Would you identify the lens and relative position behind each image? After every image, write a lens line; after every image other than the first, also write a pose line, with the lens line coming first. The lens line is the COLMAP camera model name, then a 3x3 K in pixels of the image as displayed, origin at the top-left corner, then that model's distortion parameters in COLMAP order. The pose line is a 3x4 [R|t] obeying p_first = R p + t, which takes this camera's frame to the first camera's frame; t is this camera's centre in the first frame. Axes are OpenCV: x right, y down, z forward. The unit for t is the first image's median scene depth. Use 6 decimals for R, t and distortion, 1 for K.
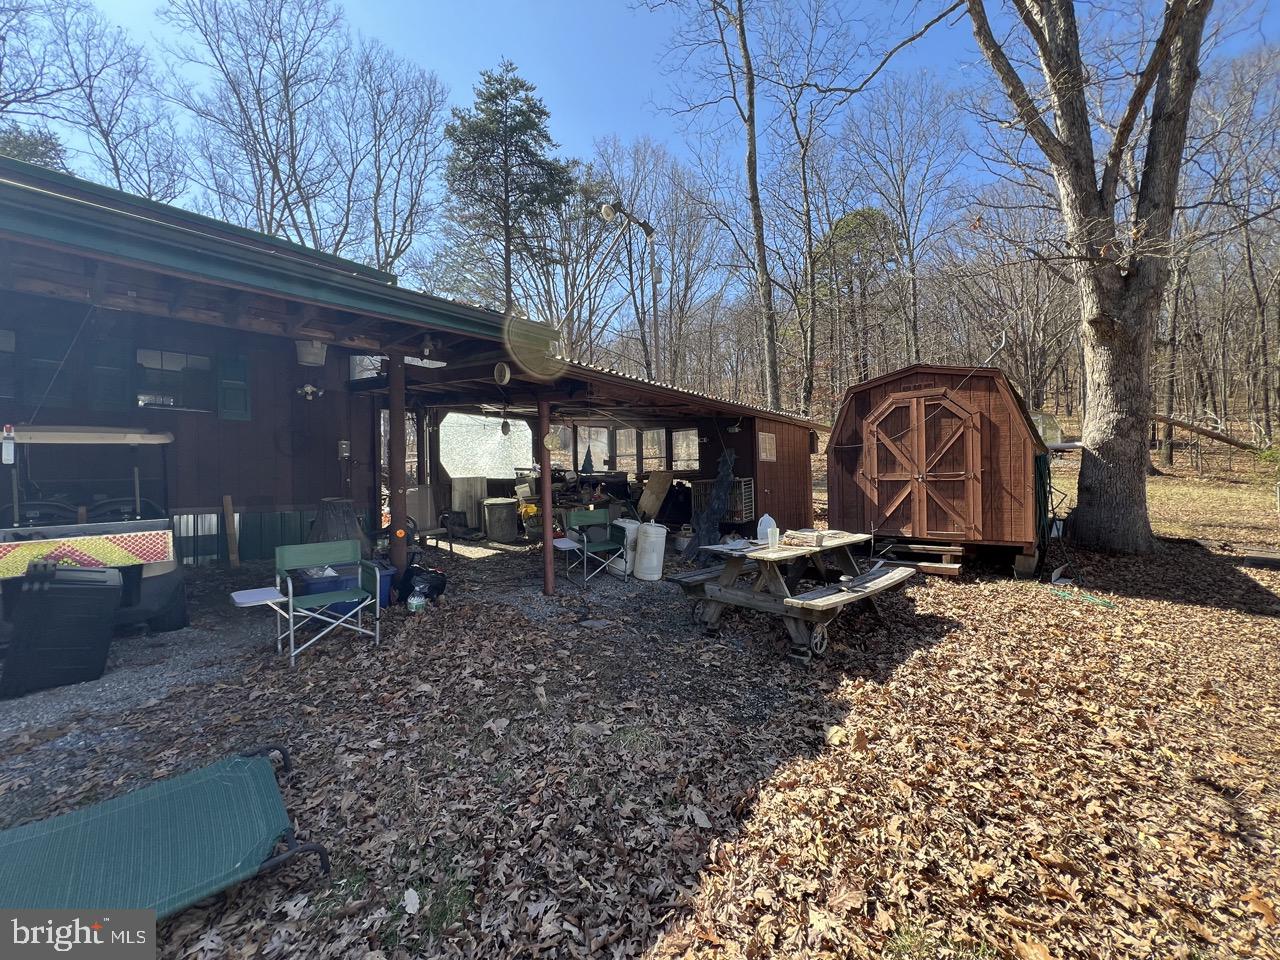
lens RADIAL K [[512.9, 0, 638.2], [0, 512.9, 482.9], [0, 0, 1]] dist [0.000653, 0.000358]
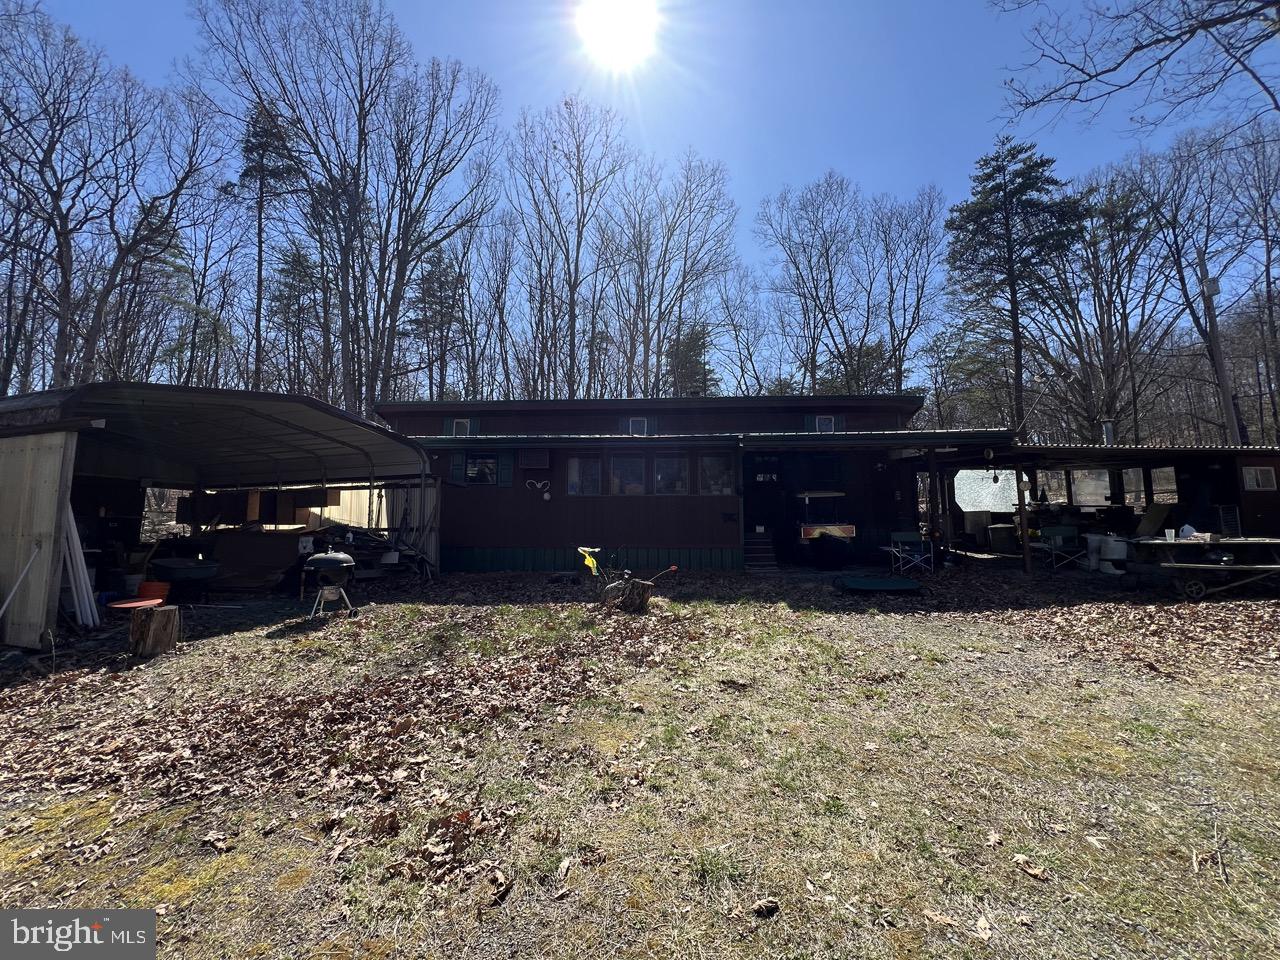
lens RADIAL K [[510.5, 0, 640.0], [0, 510.5, 480.0], [0, 0, 1]] dist [0.000586, -0.000045]
pose [[0.610868, -0.066348, -0.788948, 0.205070], [-0.011436, 0.995639, -0.092585, 0.038567], [0.791650, 0.065580, 0.607445, -0.561238]]
